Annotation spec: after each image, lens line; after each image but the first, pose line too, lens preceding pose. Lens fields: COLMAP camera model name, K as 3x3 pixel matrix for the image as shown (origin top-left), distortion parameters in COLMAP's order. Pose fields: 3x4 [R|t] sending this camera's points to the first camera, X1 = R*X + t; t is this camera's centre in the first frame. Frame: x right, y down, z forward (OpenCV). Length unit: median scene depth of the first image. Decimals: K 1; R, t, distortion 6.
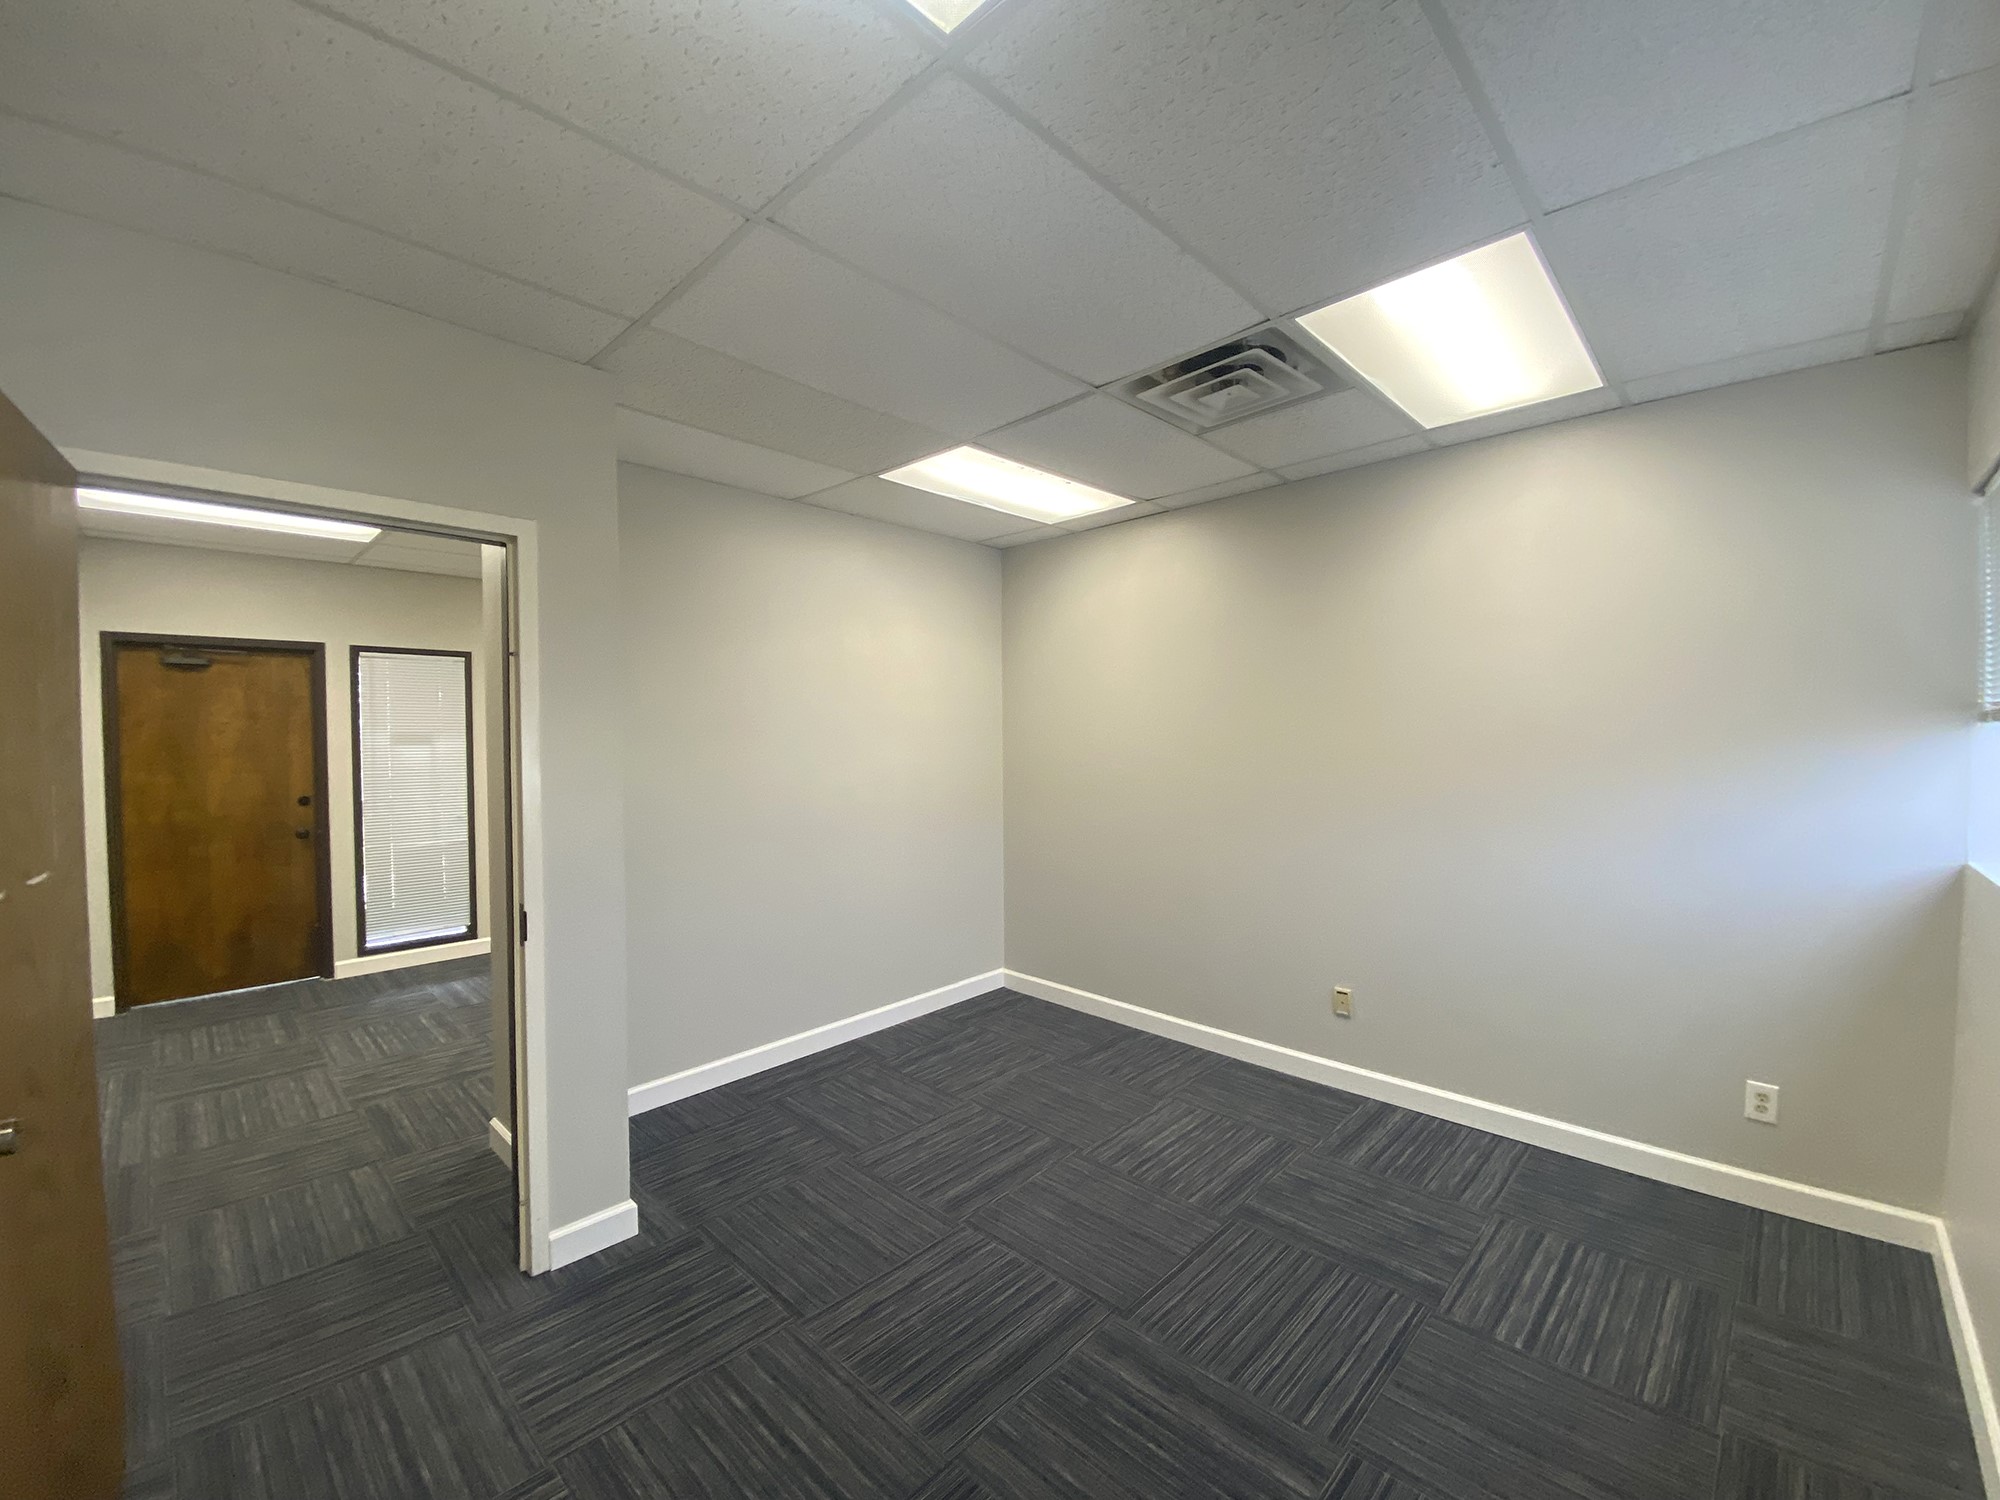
lens RADIAL K [[819.5, 0, 996.0], [0, 819.5, 742.4], [0, 0, 1]] dist [-0.002733, -0.001268]
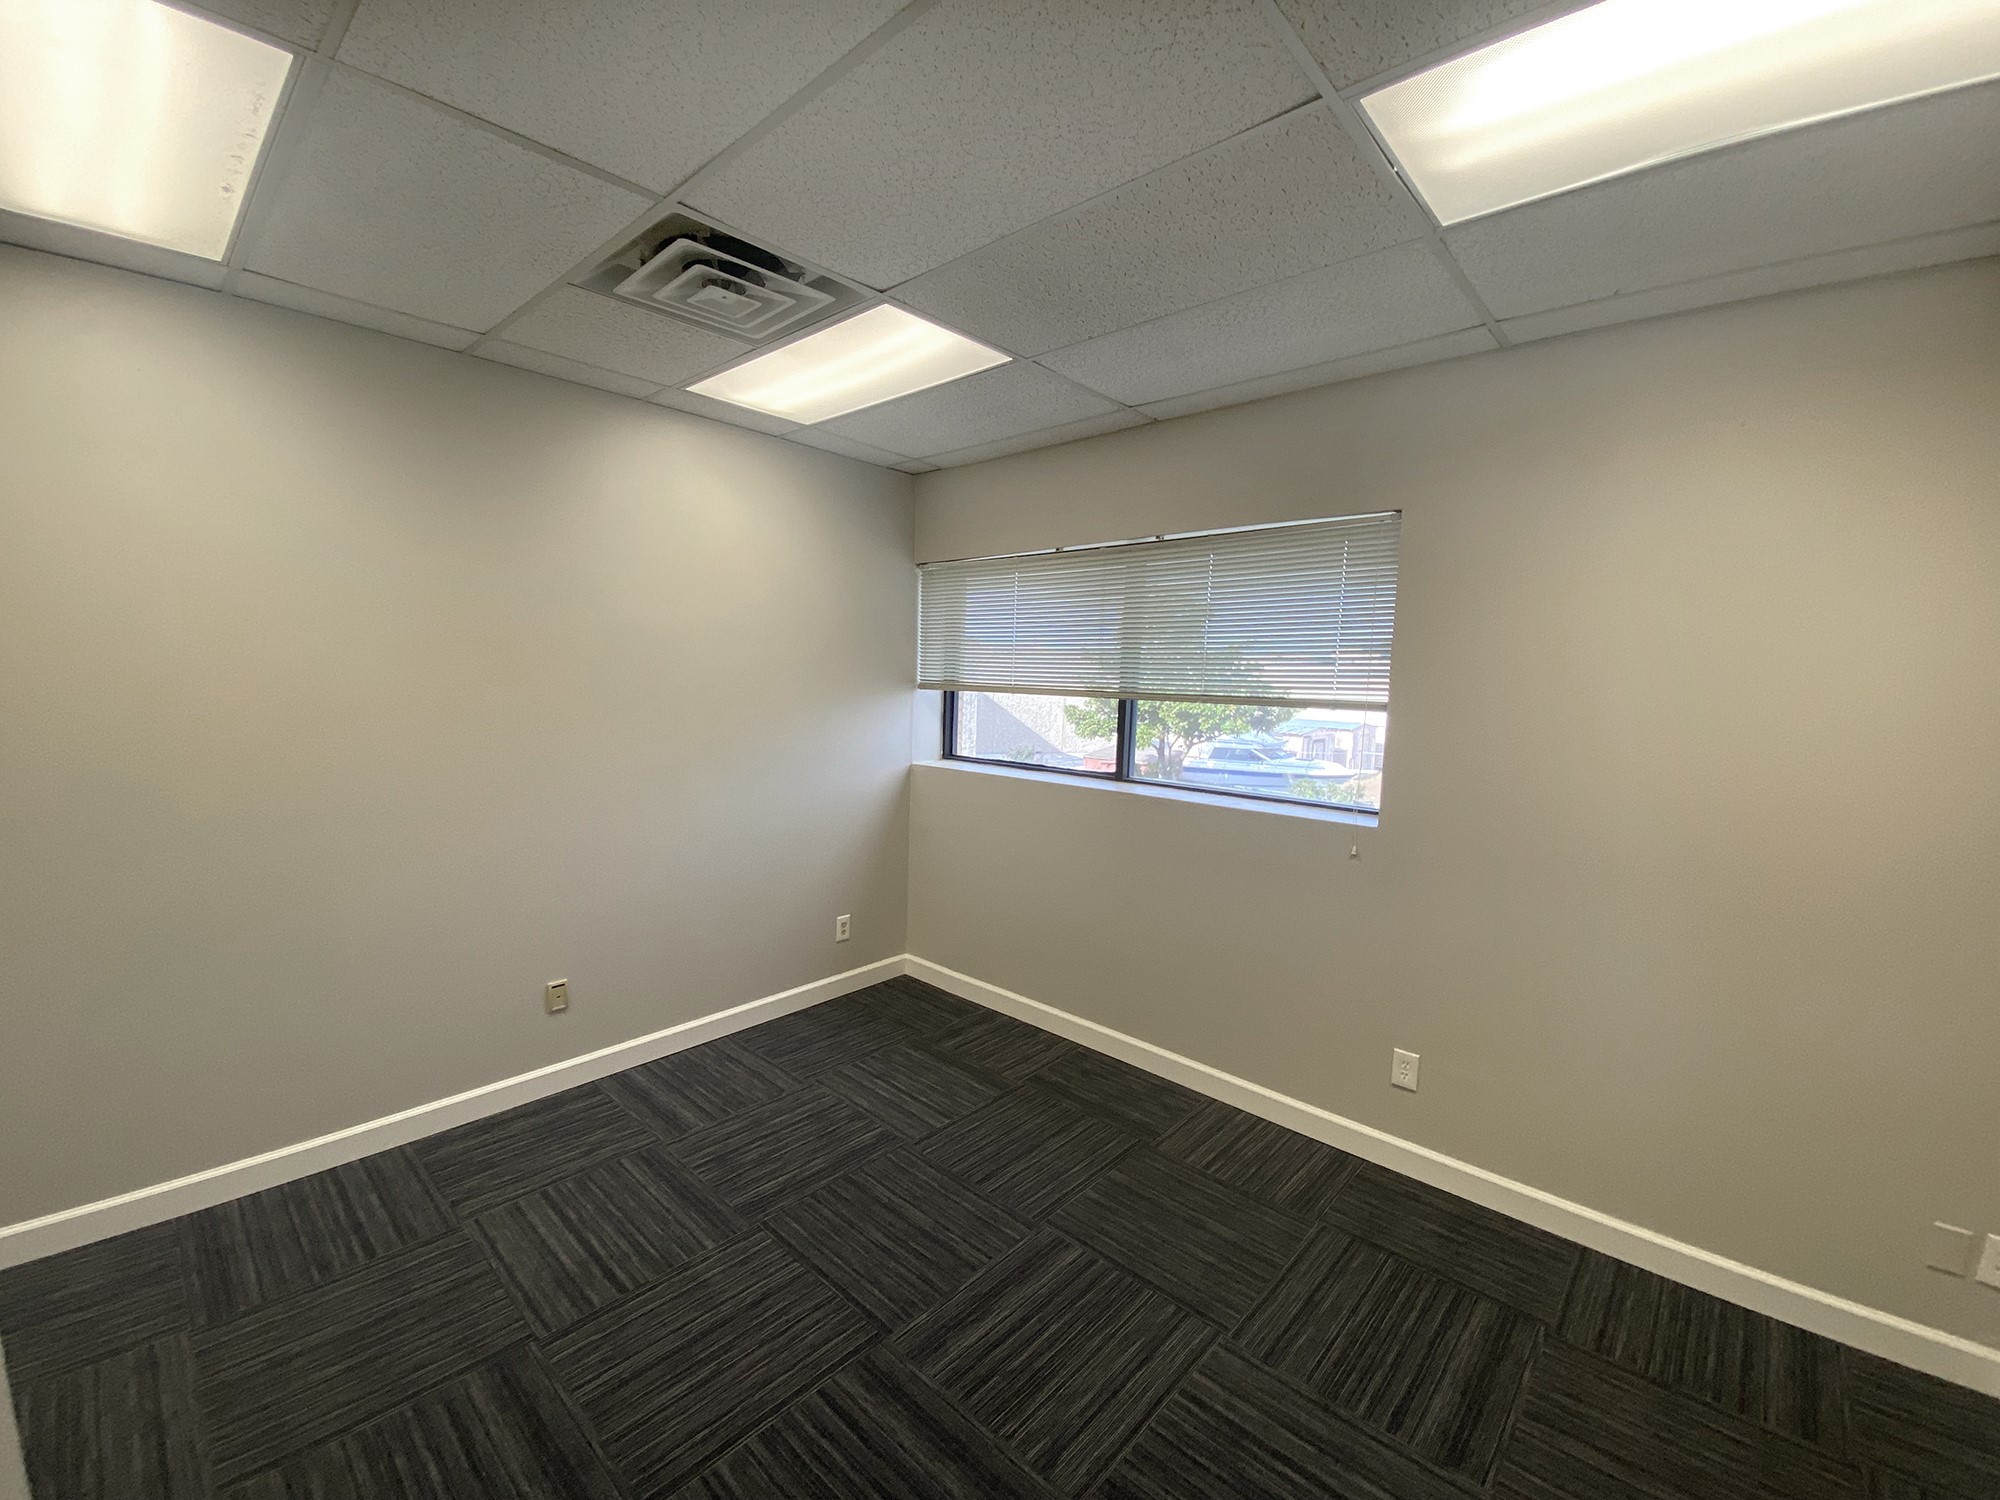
lens RADIAL K [[819.5, 0, 1000.9], [0, 819.5, 735.6], [0, 0, 1]] dist [-0.002733, -0.001268]
pose [[-0.030048, -0.068450, 0.997202, -0.575015], [-0.014041, 0.997583, 0.068053, -0.035418], [-0.999450, -0.011957, -0.030937, 0.711970]]
